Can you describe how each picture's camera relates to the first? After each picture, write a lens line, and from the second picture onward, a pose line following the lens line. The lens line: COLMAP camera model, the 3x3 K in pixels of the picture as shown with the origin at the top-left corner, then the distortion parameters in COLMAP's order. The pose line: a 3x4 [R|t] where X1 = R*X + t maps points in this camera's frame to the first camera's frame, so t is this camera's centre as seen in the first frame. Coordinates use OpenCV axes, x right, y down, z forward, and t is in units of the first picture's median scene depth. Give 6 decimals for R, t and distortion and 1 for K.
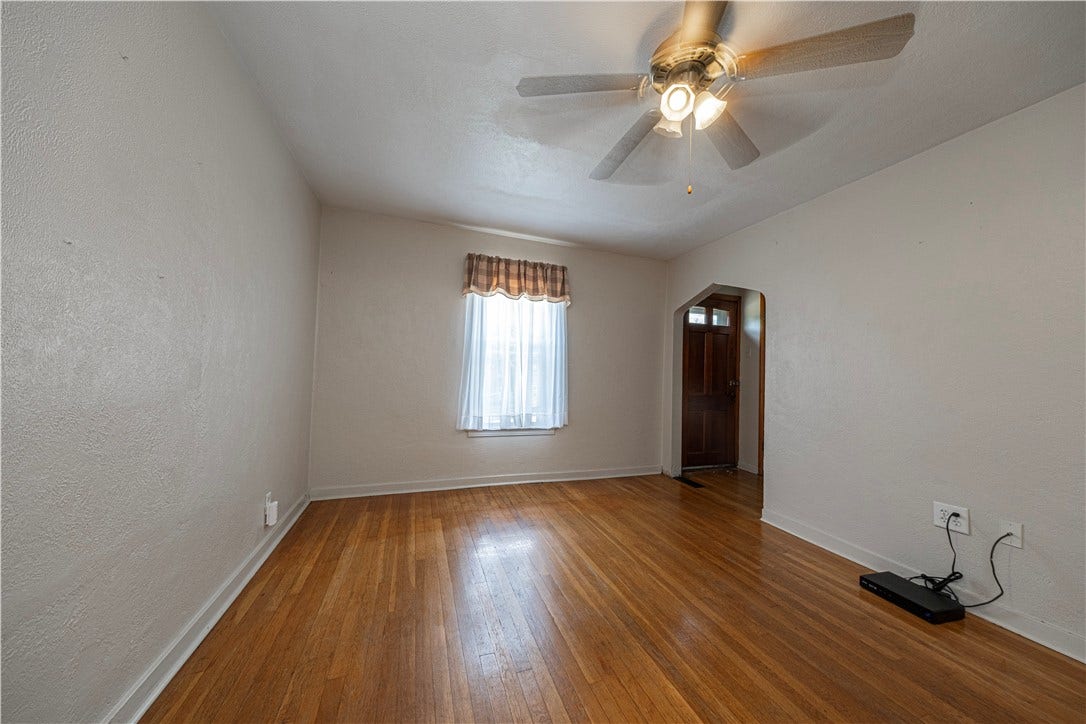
lens RADIAL K [[401.8, 0, 545.7], [0, 401.8, 370.0], [0, 0, 1]] dist [0.000053, -0.000252]
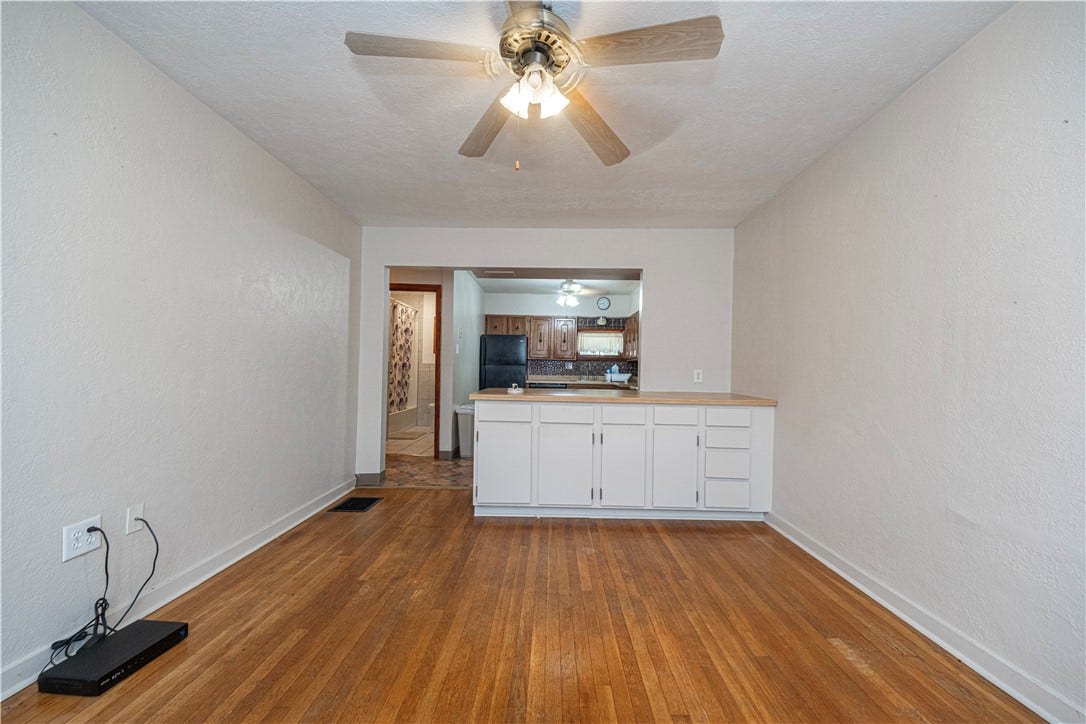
lens RADIAL K [[401.8, 0, 545.7], [0, 401.8, 370.0], [0, 0, 1]] dist [0.000053, -0.000252]
pose [[-0.933433, -0.042023, 0.356283, -0.047663], [-0.047856, 0.998826, -0.007569, 0.026514], [-0.355547, -0.024115, -0.934347, 1.661256]]
